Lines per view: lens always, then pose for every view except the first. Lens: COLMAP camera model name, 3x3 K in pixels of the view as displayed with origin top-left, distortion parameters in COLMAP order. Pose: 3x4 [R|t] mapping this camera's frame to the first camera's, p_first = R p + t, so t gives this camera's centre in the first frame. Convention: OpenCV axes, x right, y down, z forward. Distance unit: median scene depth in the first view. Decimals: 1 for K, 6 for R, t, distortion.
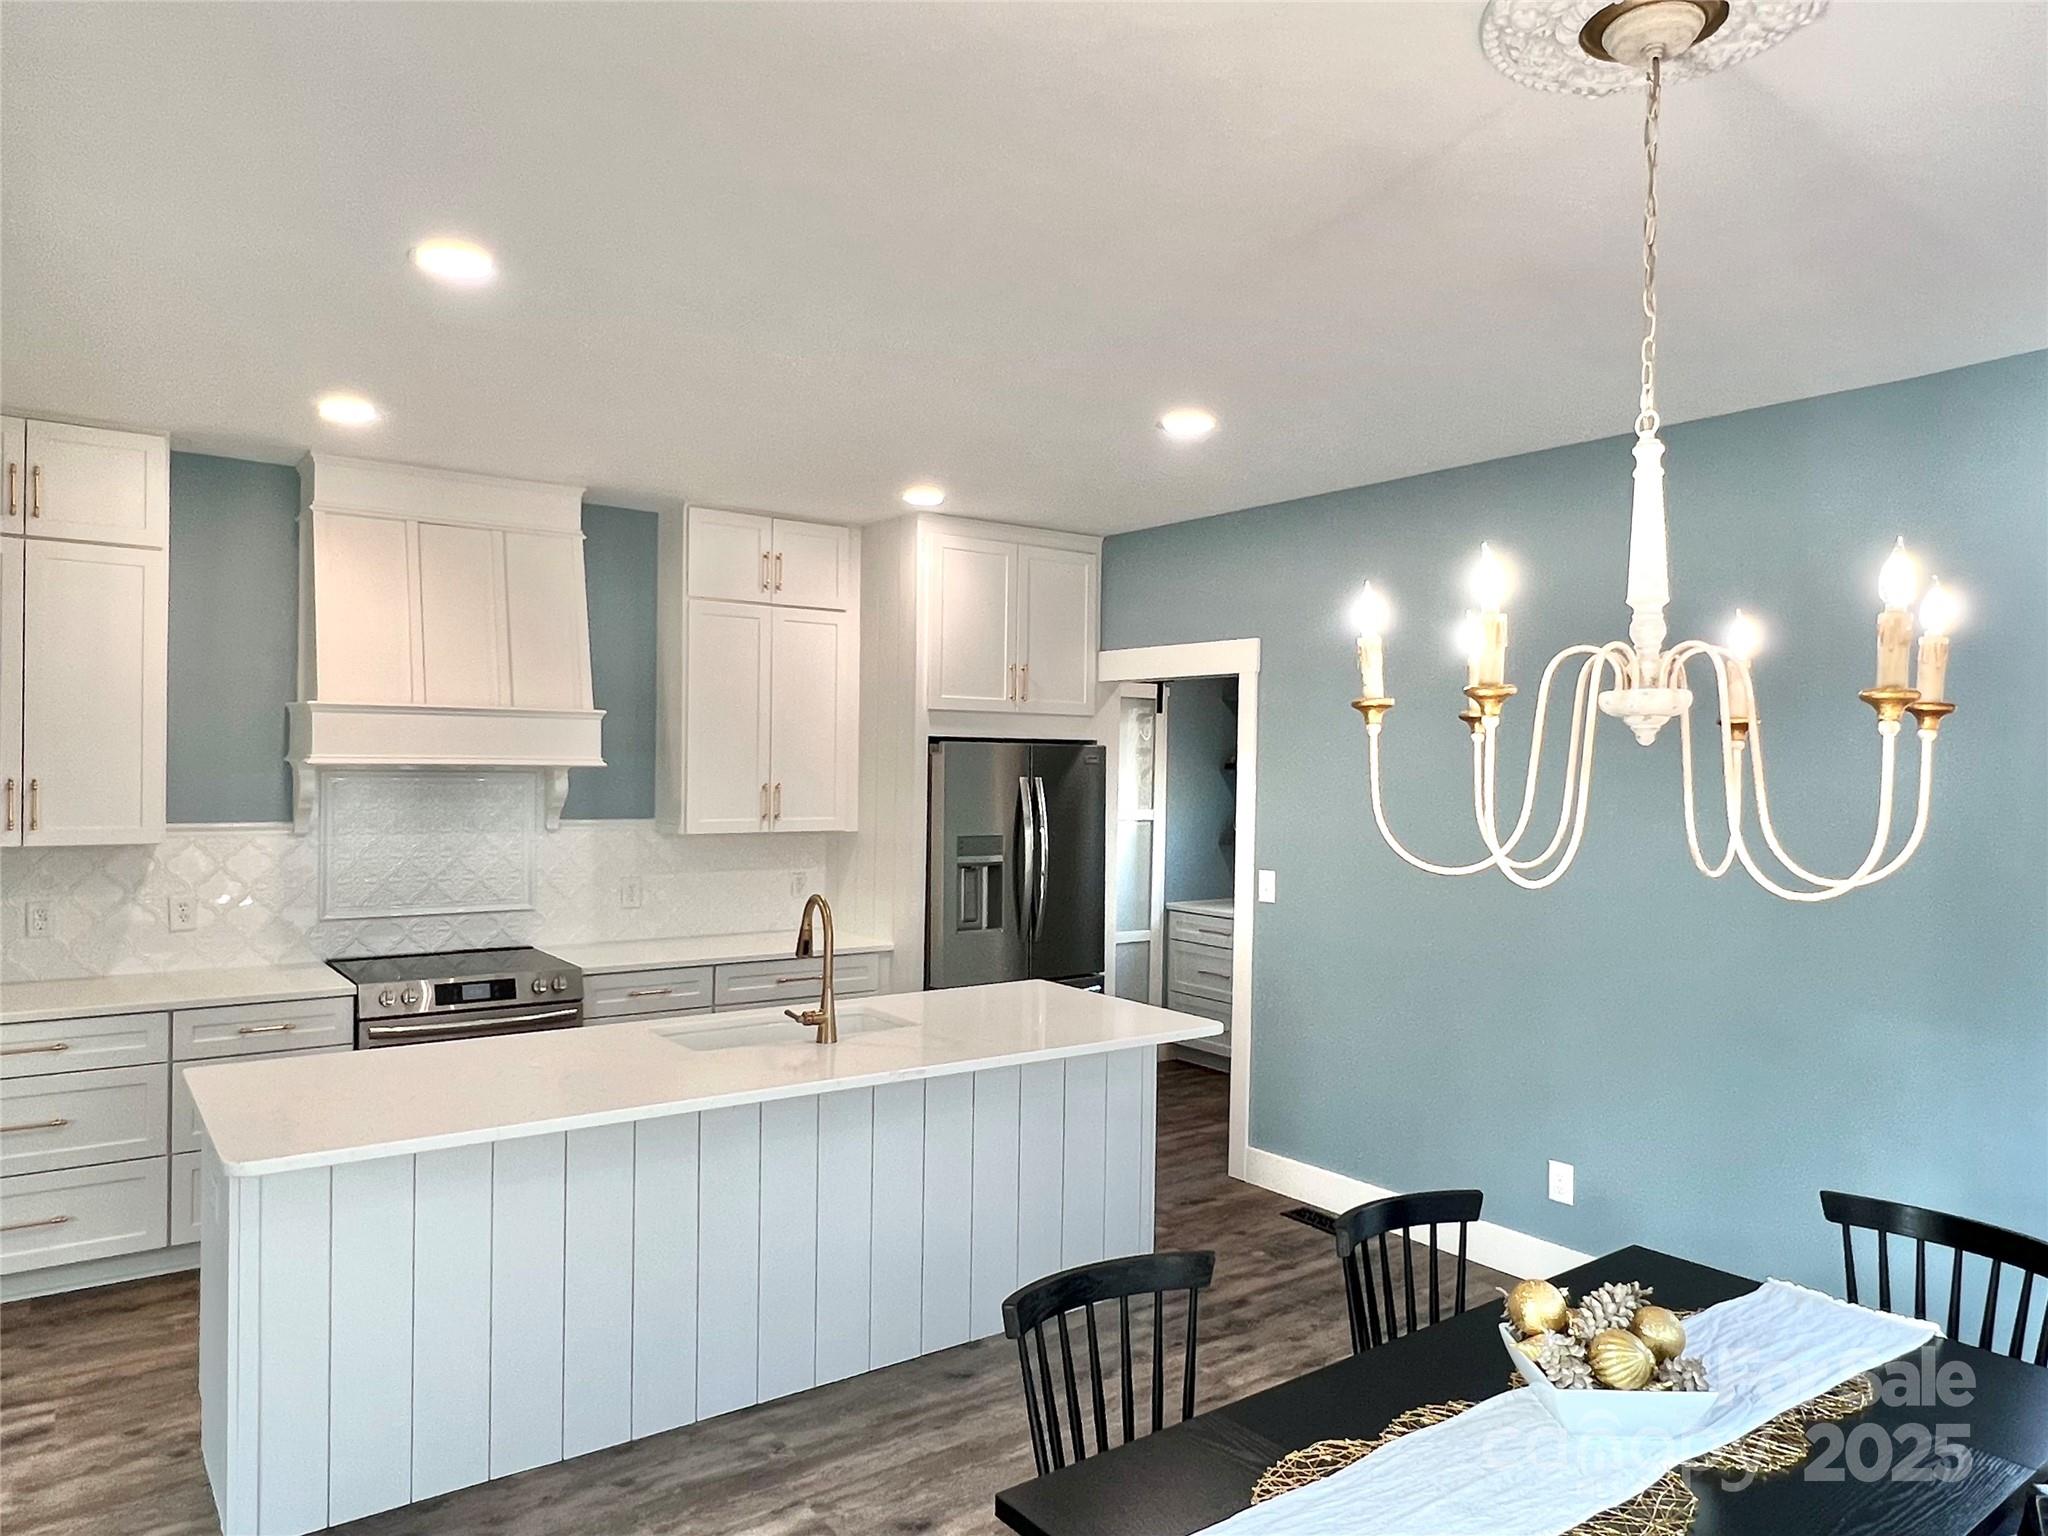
lens RADIAL K [[1330.3, 0, 1024.0], [0, 1330.3, 768.0], [0, 0, 1]] dist [-0.005927, -0.002681]
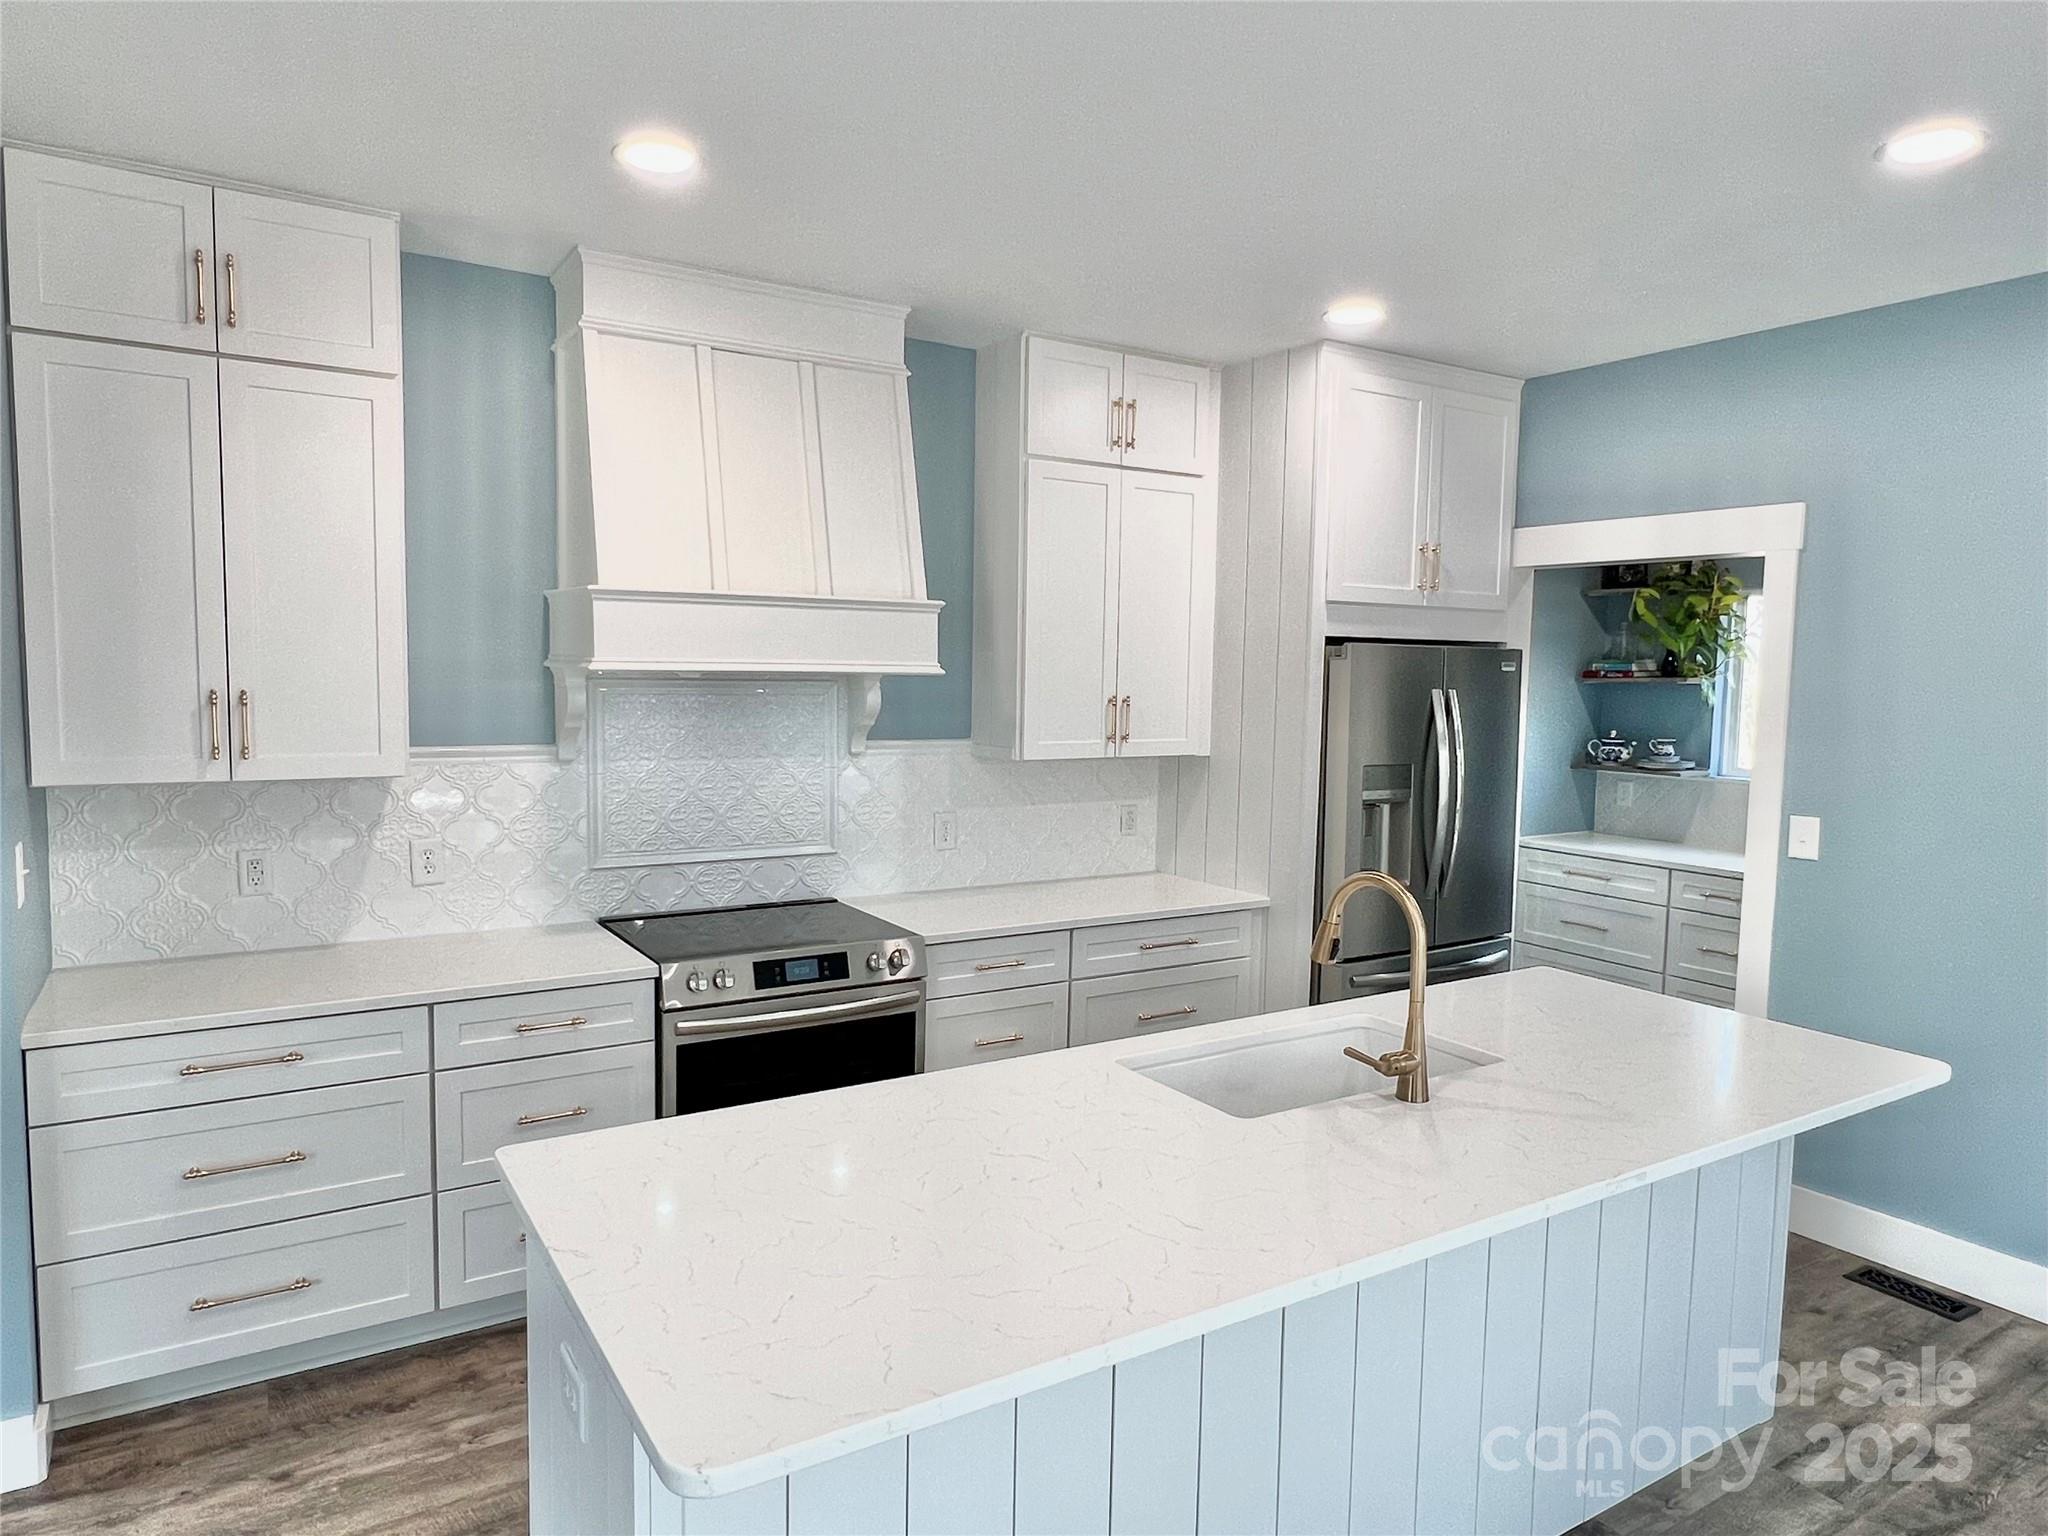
lens RADIAL K [[1280.0, 0, 1020.5], [0, 1280.0, 762.4], [0, 0, 1]] dist [-0.002044, -0.003046]
pose [[0.996920, 0.009351, -0.077870, -0.213977], [-0.003740, 0.997405, 0.071892, -0.003825], [0.078340, -0.071379, 0.994368, 0.266038]]
